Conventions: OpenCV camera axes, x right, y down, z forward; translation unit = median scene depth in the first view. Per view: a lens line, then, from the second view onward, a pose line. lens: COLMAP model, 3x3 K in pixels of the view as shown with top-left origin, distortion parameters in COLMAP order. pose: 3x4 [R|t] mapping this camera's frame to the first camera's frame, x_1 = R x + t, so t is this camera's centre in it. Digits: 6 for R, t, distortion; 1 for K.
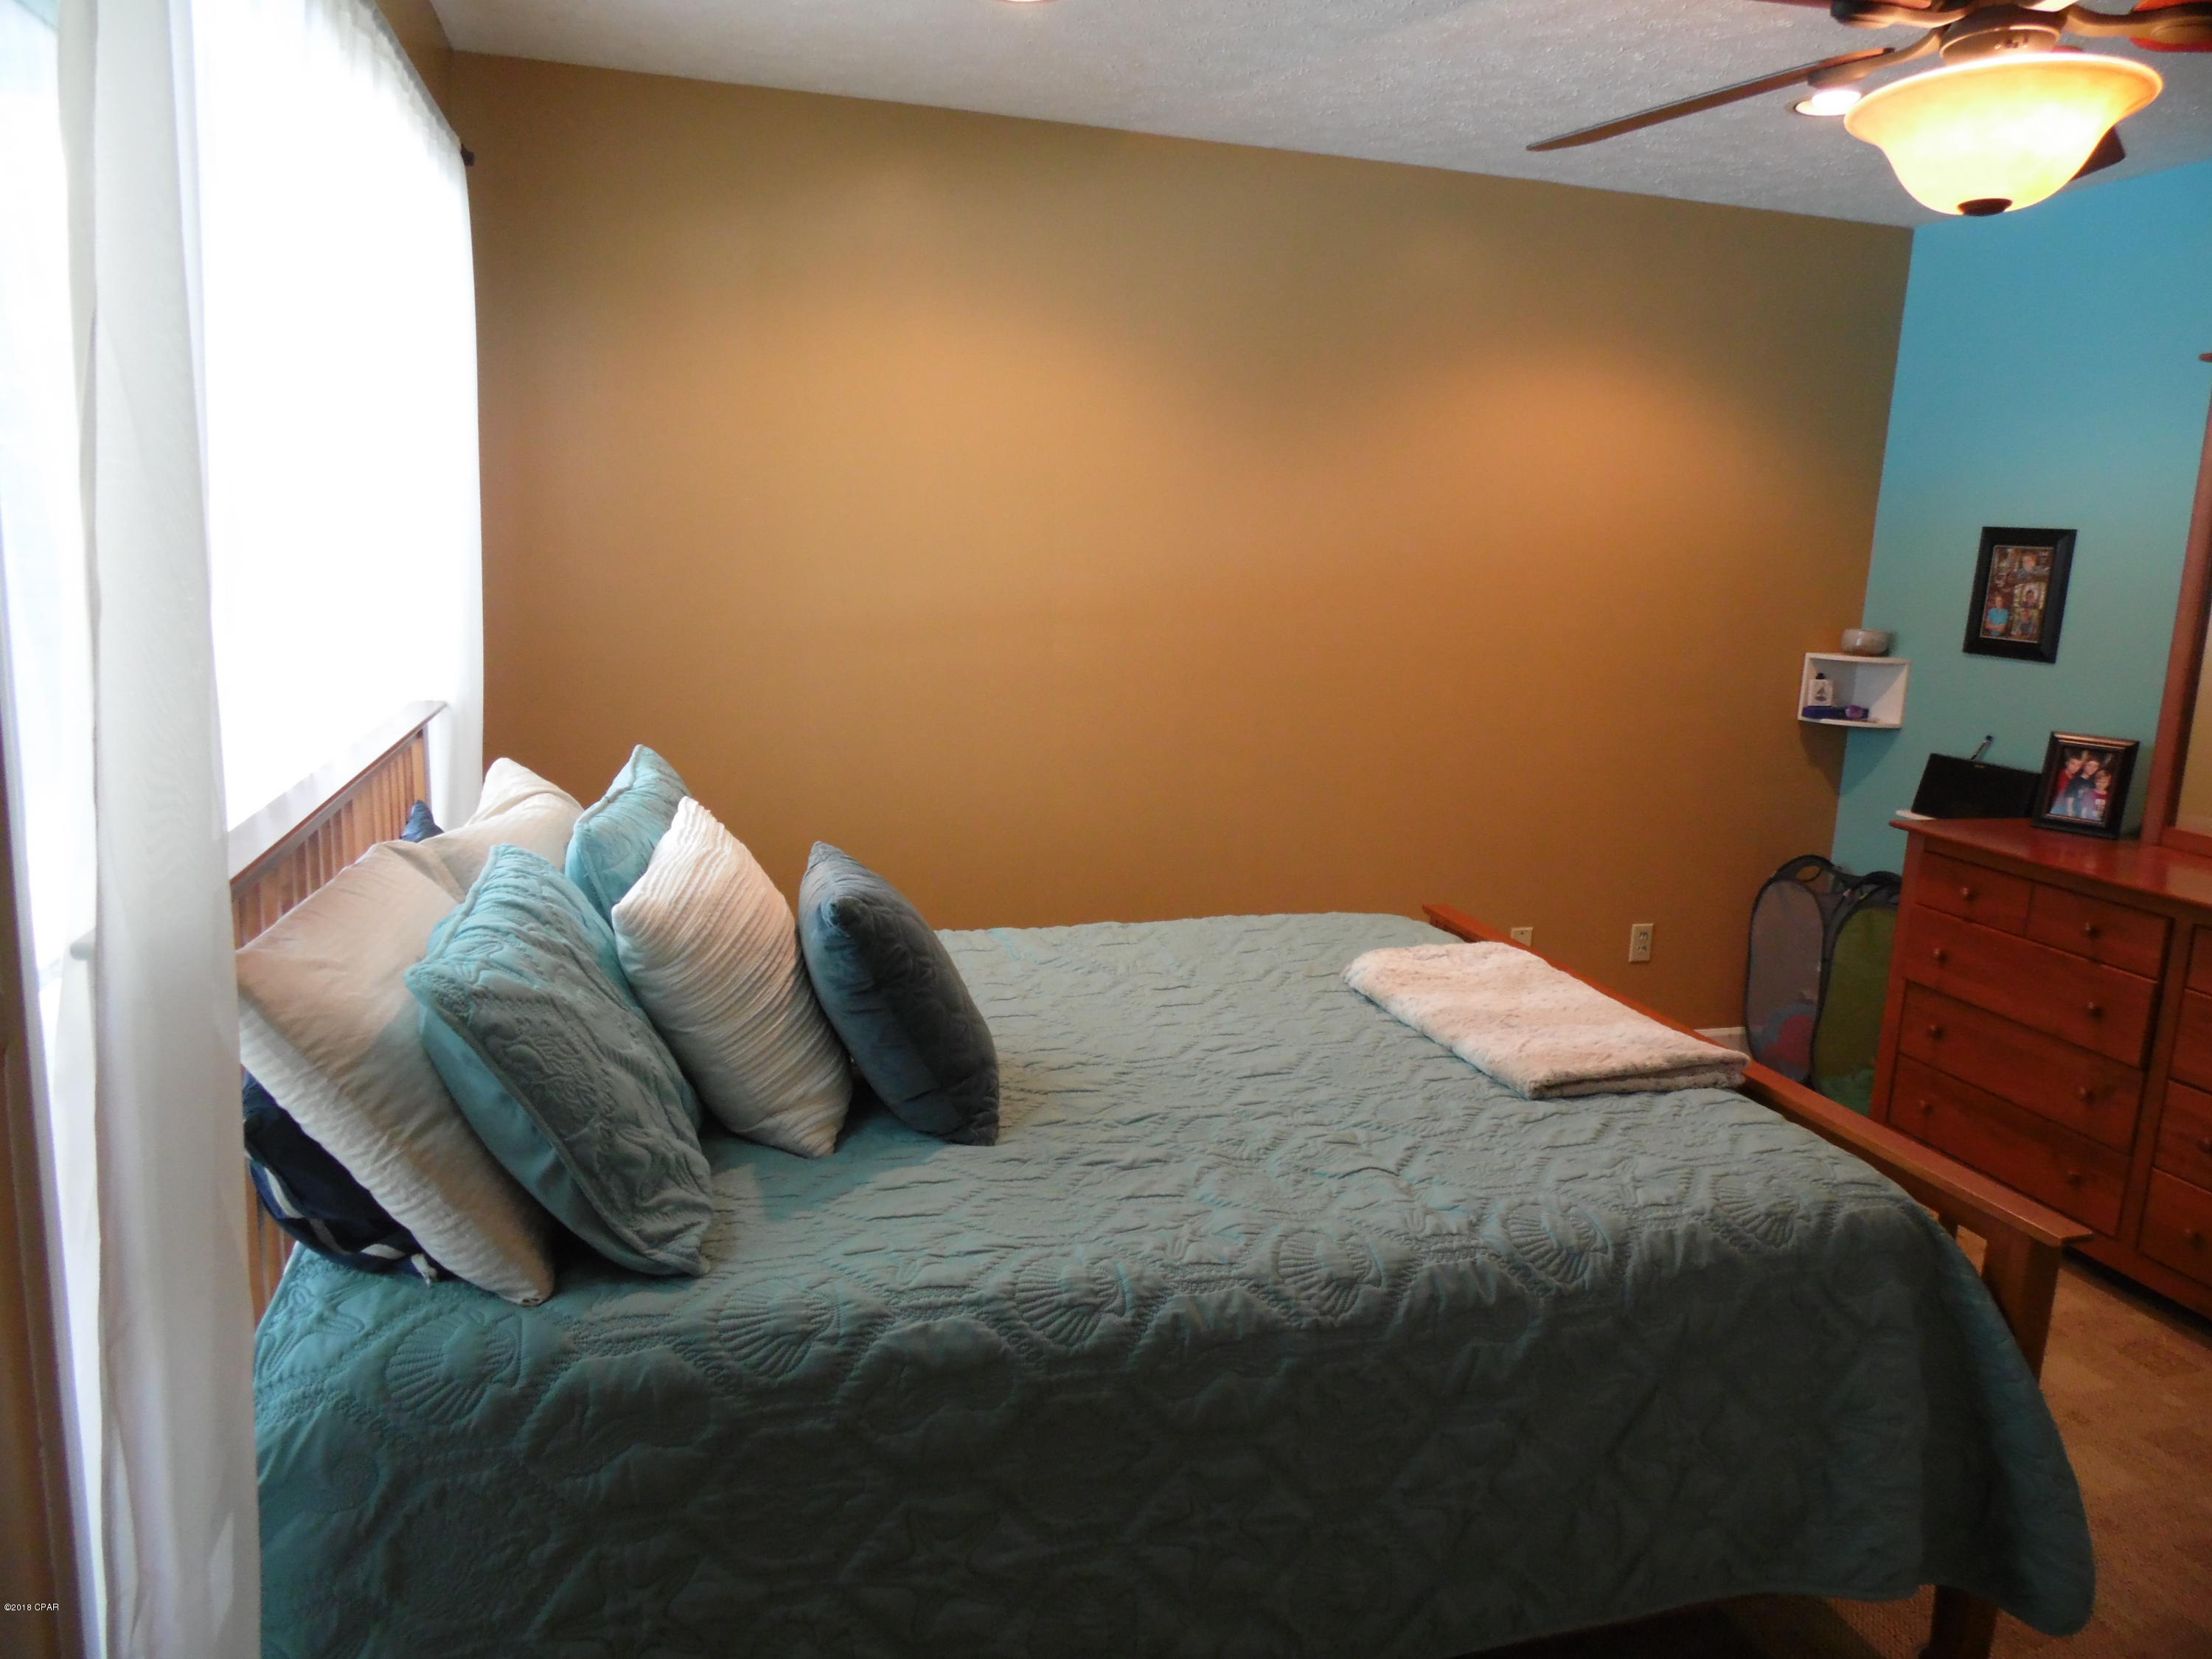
lens RADIAL K [[1513.5, 0, 1106.0], [0, 1513.5, 822.8], [0, 0, 1]] dist [-0.011711, 0.002789]
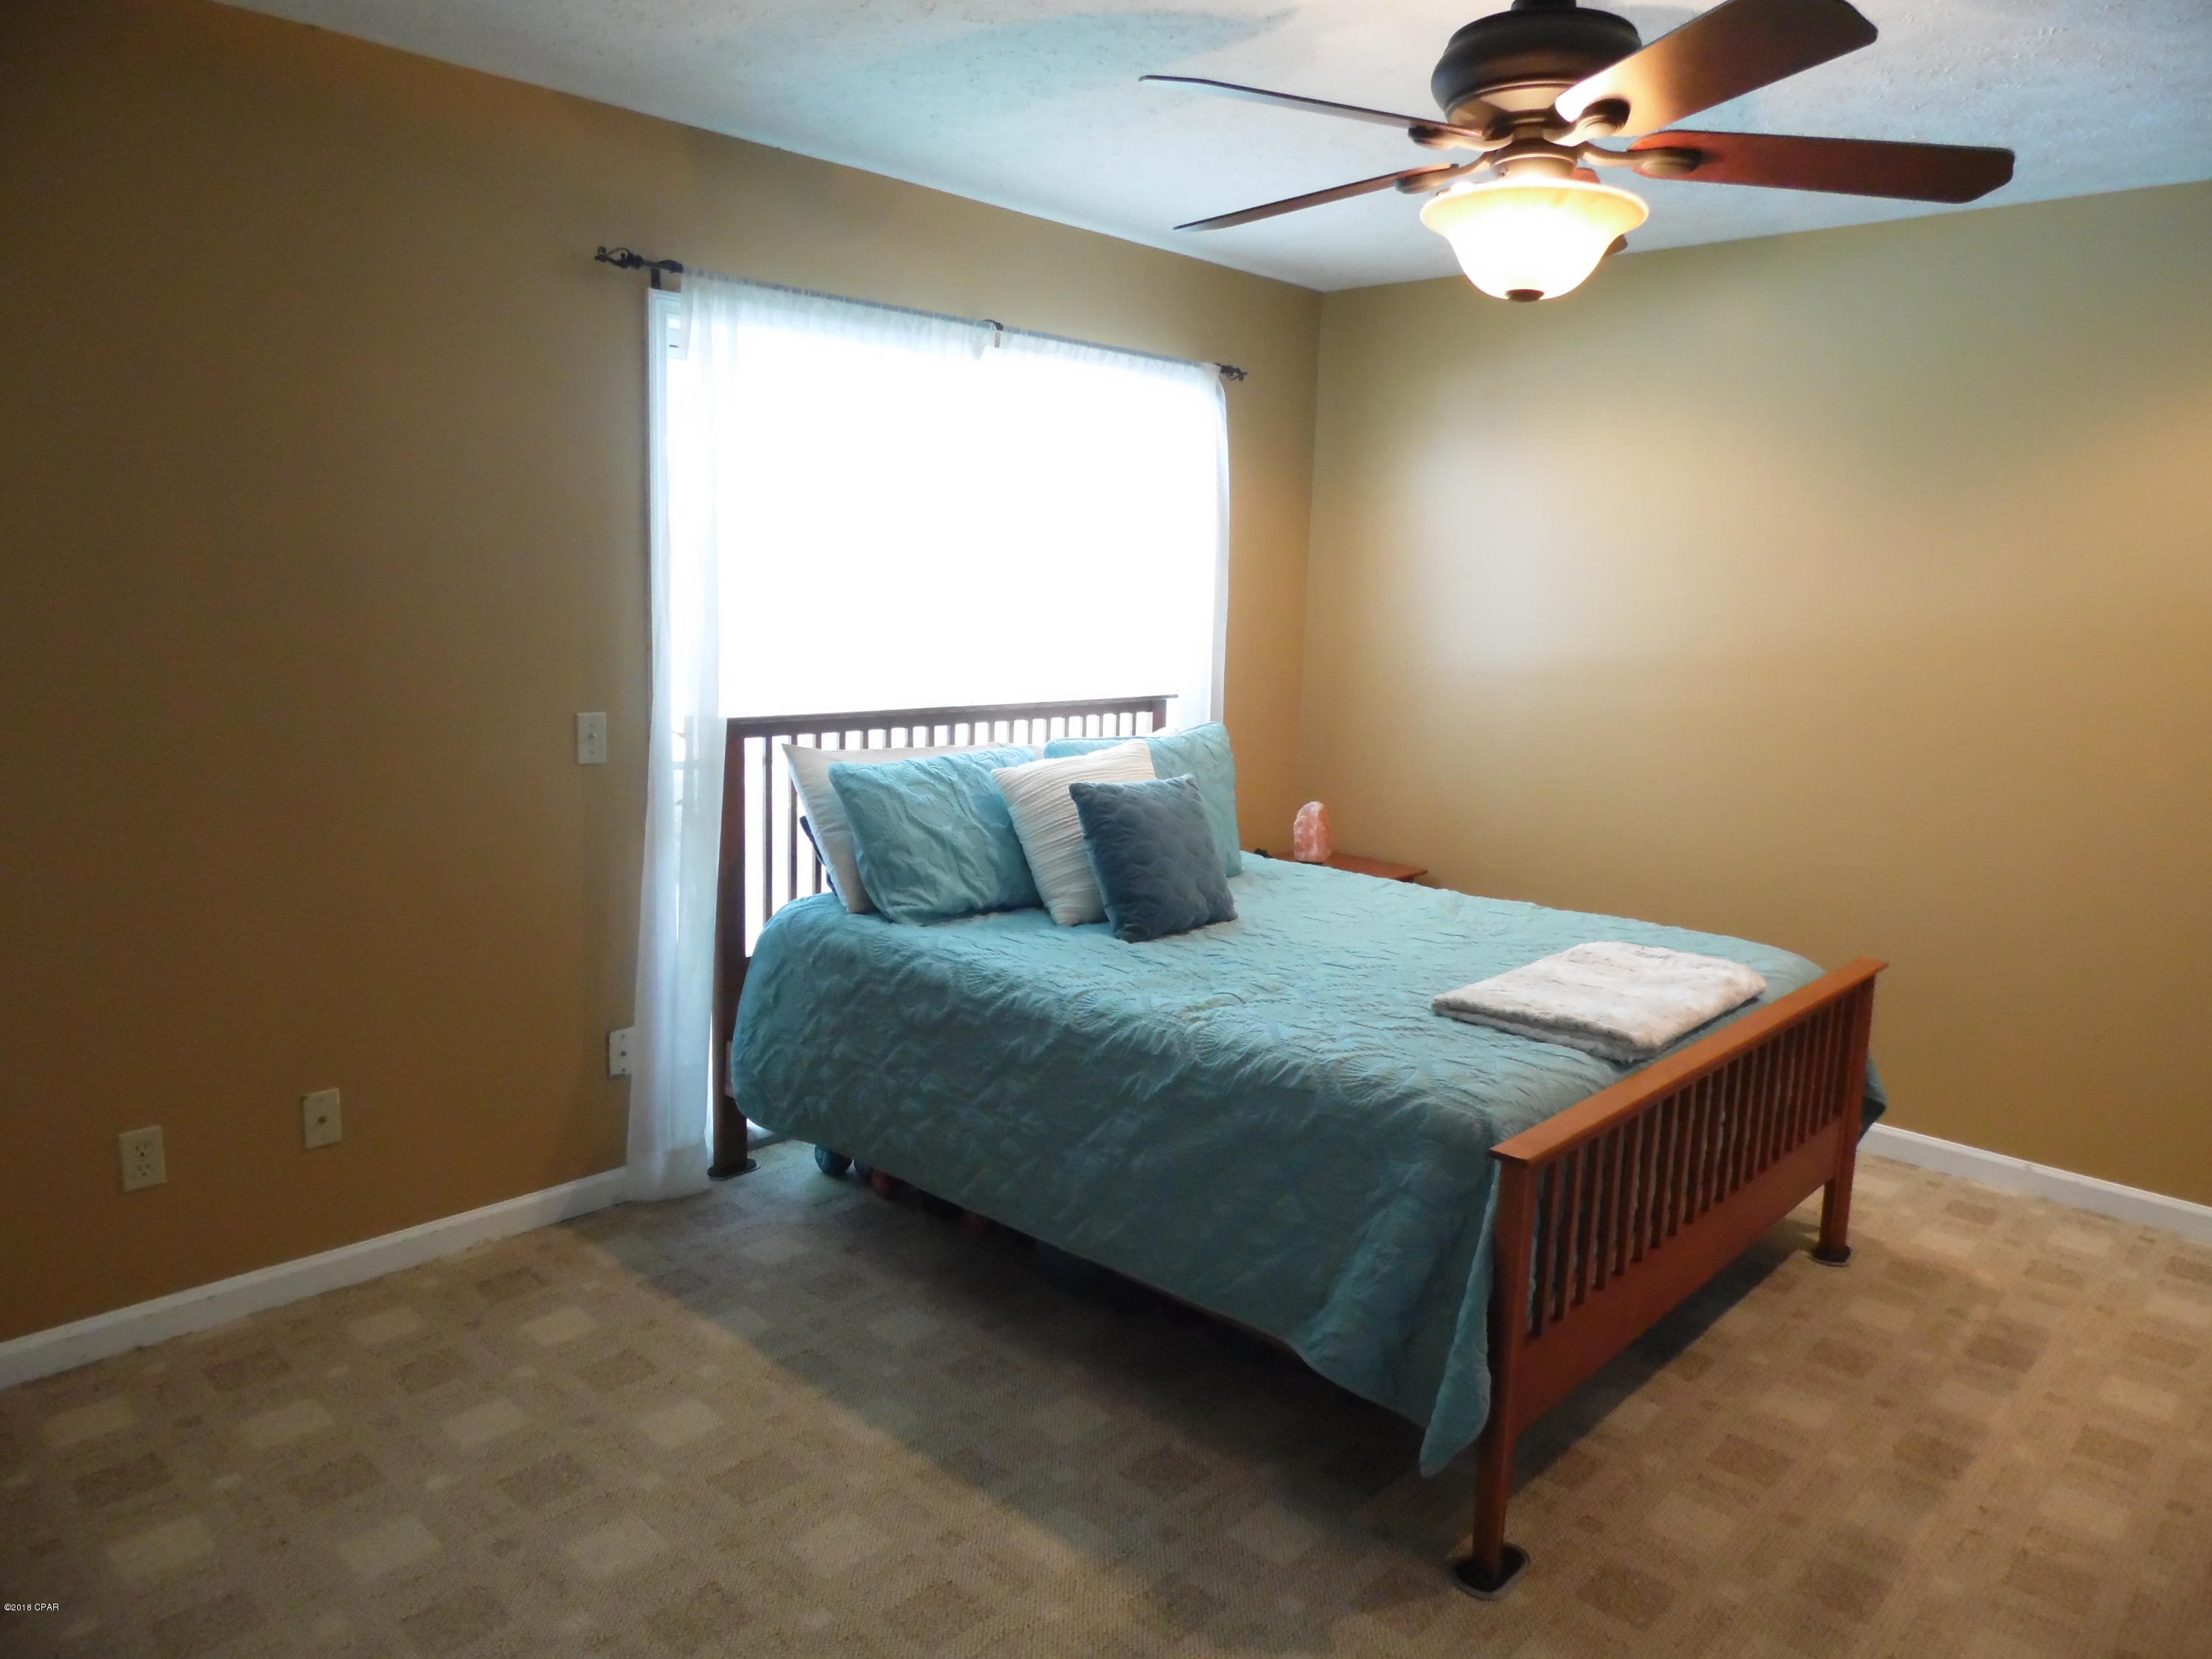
lens RADIAL K [[1513.5, 0, 1104.5], [0, 1513.5, 822.8], [0, 0, 1]] dist [-0.011711, 0.002789]
pose [[0.509814, 0.113071, -0.852822, 1.648078], [-0.169838, 0.985043, 0.029073, 0.047214], [0.843353, 0.130019, 0.521392, 0.109411]]
